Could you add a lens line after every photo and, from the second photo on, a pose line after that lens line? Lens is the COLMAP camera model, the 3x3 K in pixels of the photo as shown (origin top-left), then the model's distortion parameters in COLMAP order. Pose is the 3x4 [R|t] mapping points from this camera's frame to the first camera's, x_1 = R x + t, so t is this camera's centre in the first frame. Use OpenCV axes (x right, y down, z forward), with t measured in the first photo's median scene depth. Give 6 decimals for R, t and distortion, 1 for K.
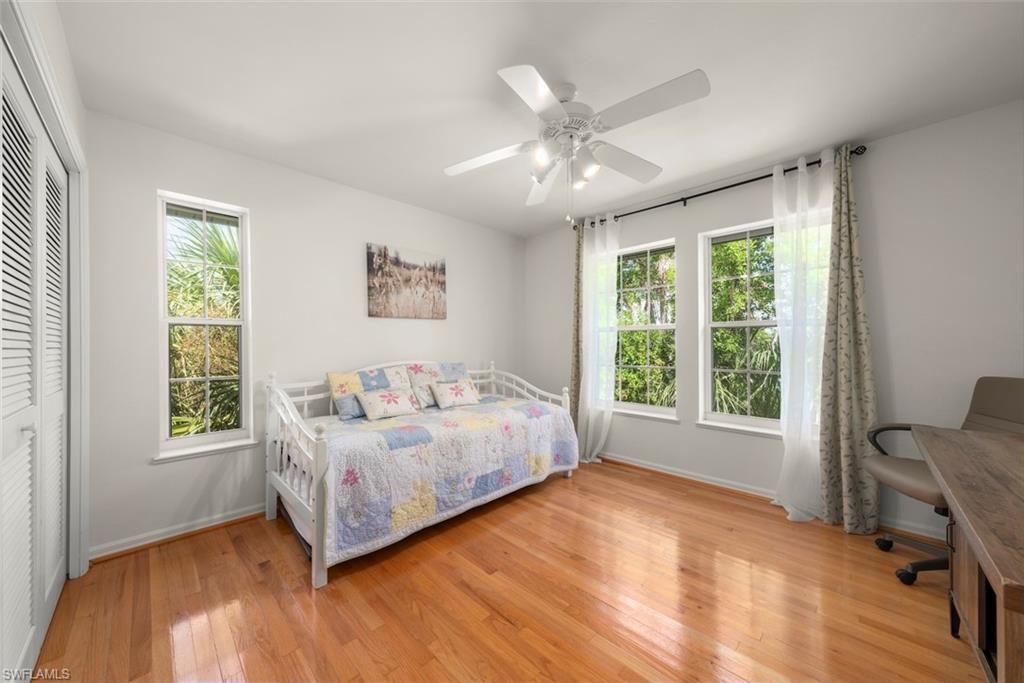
lens RADIAL K [[361.0, 0, 509.1], [0, 361.0, 344.7], [0, 0, 1]] dist [-0.000418, 0.000016]
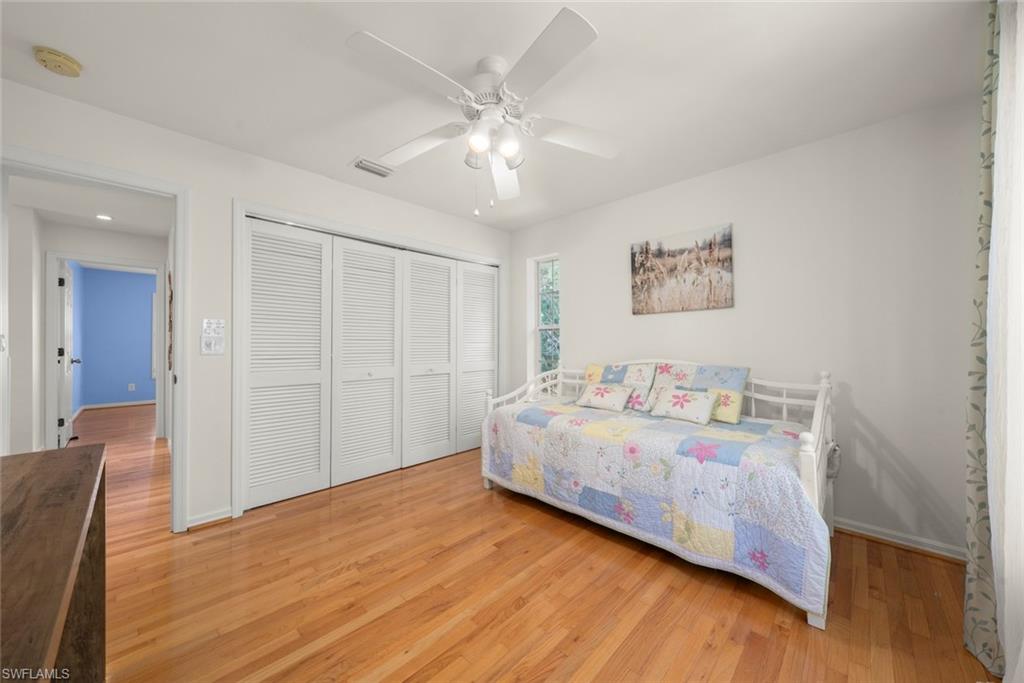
lens RADIAL K [[361.0, 0, 509.2], [0, 361.0, 342.6], [0, 0, 1]] dist [-0.000418, 0.000016]
pose [[0.012258, 0.005476, -0.999910, 0.649294], [-0.001310, 0.999984, 0.005461, -0.002373], [0.999924, 0.001243, 0.012265, 0.624959]]
